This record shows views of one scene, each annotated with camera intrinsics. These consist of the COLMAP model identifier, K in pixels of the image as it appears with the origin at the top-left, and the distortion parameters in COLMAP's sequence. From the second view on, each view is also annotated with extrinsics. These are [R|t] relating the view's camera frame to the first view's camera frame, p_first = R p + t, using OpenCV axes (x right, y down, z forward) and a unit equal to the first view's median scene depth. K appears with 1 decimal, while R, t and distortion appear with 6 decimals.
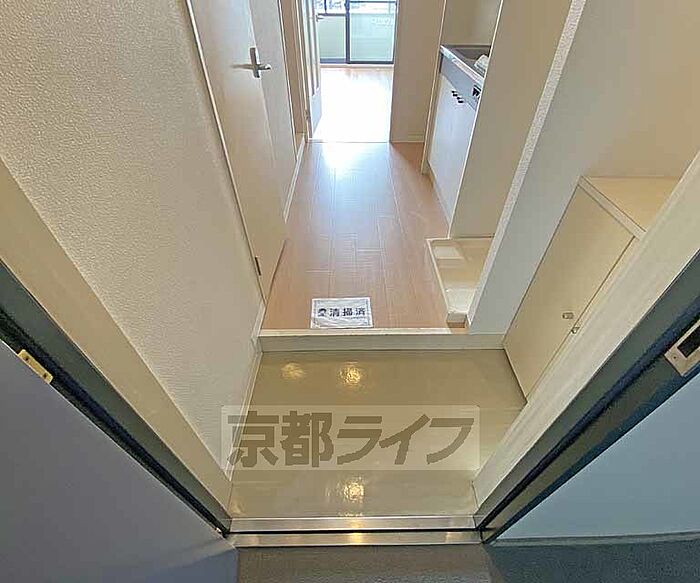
lens RADIAL K [[328.6, 0, 357.5], [0, 328.6, 293.0], [0, 0, 1]] dist [-0.000258, -0.000318]
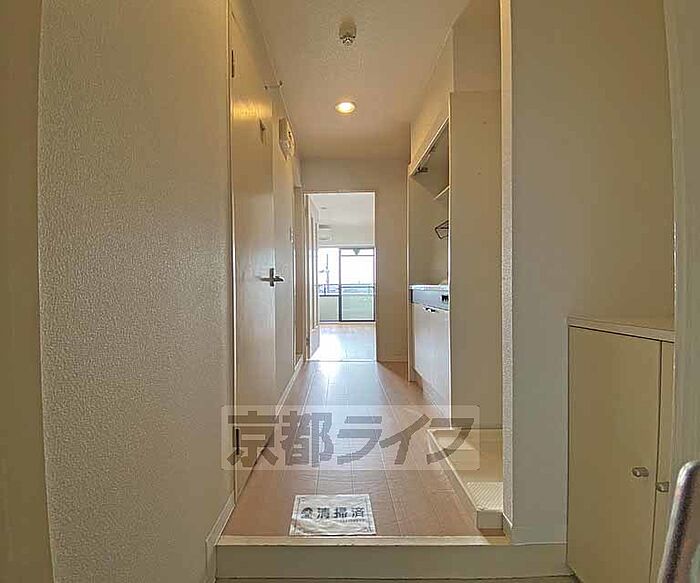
lens RADIAL K [[296.2, 0, 334.4], [0, 296.2, 291.2], [0, 0, 1]] dist [-0.000241, -0.020641]
pose [[0.999072, -0.012858, -0.041109, -0.009597], [-0.018878, 0.727134, -0.686236, 0.145451], [0.038715, 0.686376, 0.726216, 0.154370]]
